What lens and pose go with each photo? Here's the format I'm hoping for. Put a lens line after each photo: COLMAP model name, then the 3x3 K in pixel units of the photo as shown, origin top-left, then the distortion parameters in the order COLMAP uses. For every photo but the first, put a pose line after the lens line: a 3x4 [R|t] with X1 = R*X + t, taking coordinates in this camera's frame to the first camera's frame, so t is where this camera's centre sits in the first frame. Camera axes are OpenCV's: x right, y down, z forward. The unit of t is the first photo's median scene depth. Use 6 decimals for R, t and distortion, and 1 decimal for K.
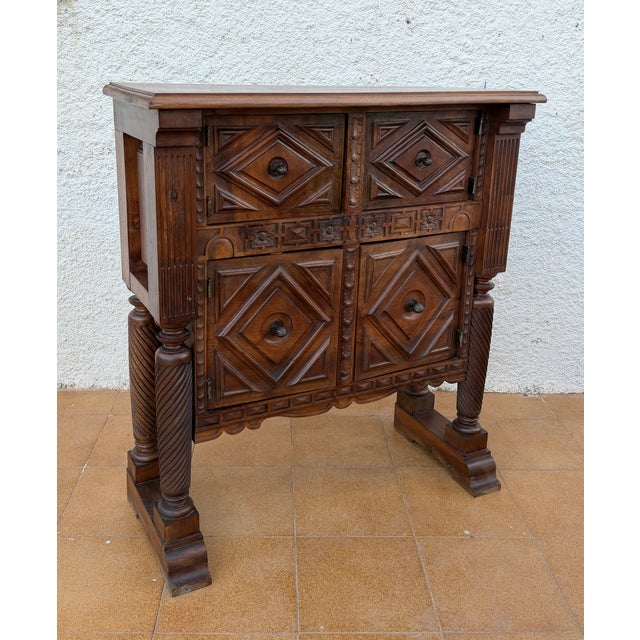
lens RADIAL K [[677.9, 0, 296.7], [0, 677.9, 251.6], [0, 0, 1]] dist [0.057923, 0.000000]
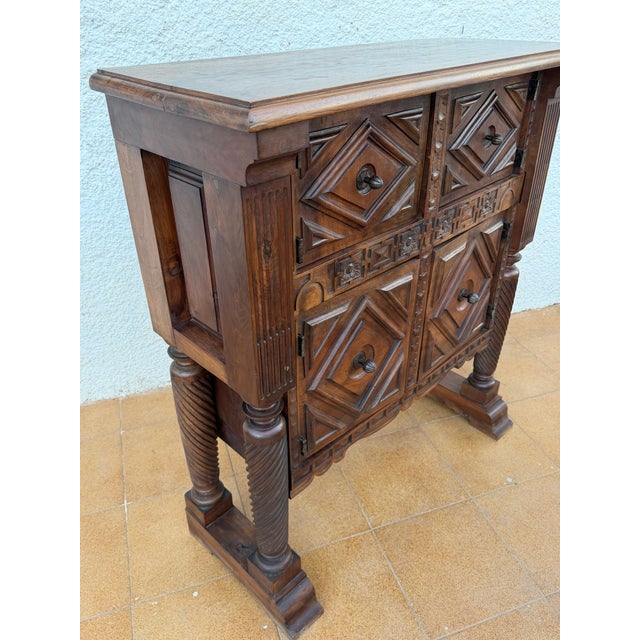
lens RADIAL K [[521.9, 0, 316.2], [0, 521.9, 322.2], [0, 0, 1]] dist [0.050032, -0.047953]
pose [[0.951878, -0.188090, 0.241971, -0.233709], [0.111084, 0.947580, 0.299588, -0.141033], [-0.285636, -0.258292, 0.922875, 0.397347]]
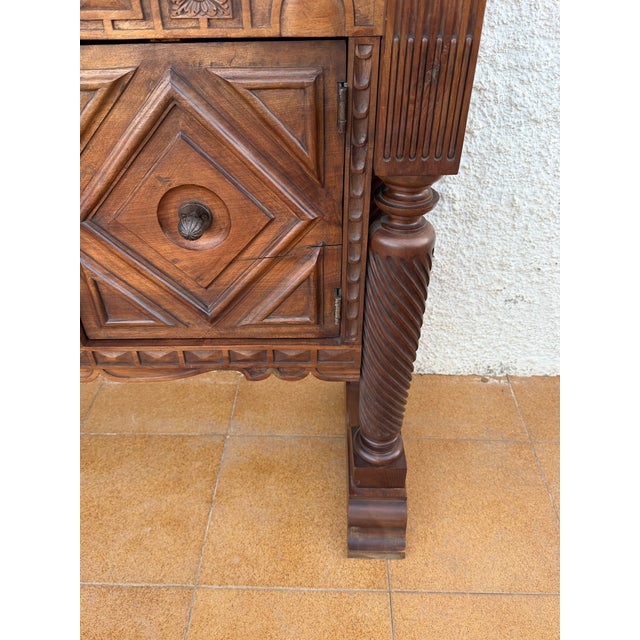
lens RADIAL K [[523.0, 0, 318.5], [0, 523.0, 320.2], [0, 0, 1]] dist [0.024901, -0.051922]
pose [[0.898066, 0.249051, -0.362562, 0.413889], [-0.103616, 0.920852, 0.375894, 0.002995], [0.427482, -0.300010, 0.852791, 0.789077]]
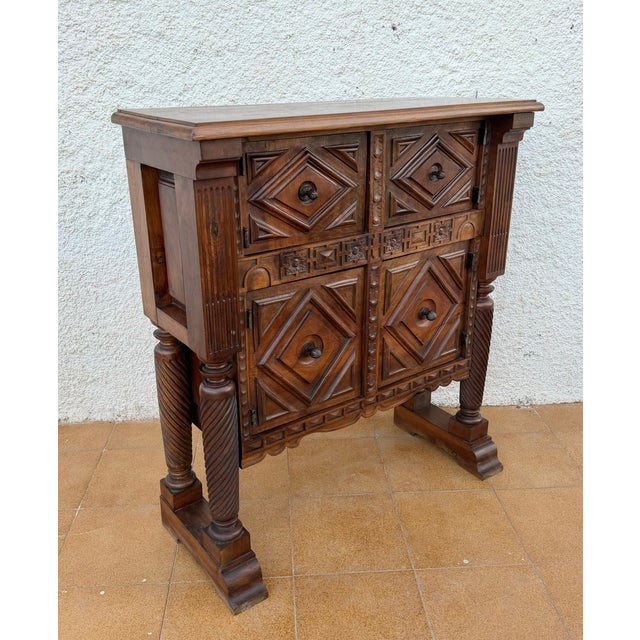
lens RADIAL K [[632.5, 0, 312.8], [0, 632.5, 314.9], [0, 0, 1]] dist [0.079755, 0.000000]
pose [[0.986485, -0.087718, 0.138396, -0.150926], [0.073048, 0.991492, 0.107743, -0.041661], [-0.146670, -0.096177, 0.984499, 0.065299]]
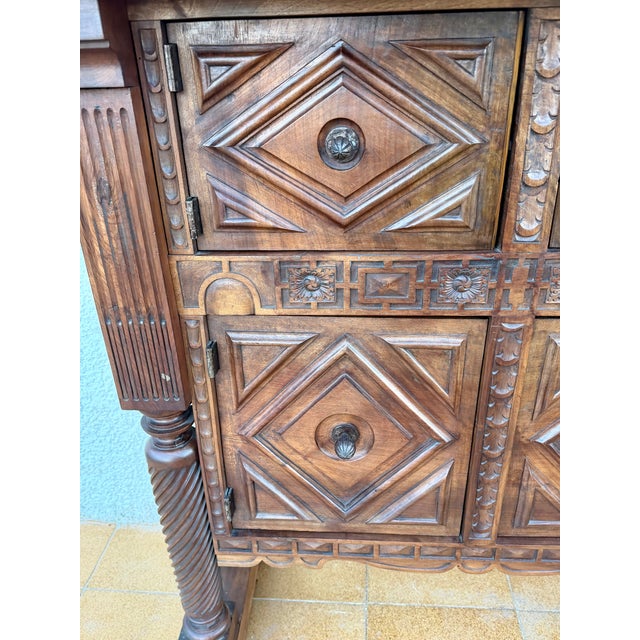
lens RADIAL K [[550.4, 0, 319.4], [0, 550.4, 330.5], [0, 0, 1]] dist [0.066117, -0.096586]
pose [[0.865455, 0.188268, -0.464265, 0.147114], [-0.089852, 0.970007, 0.225858, -0.077298], [0.492863, -0.153755, 0.856415, 0.595030]]
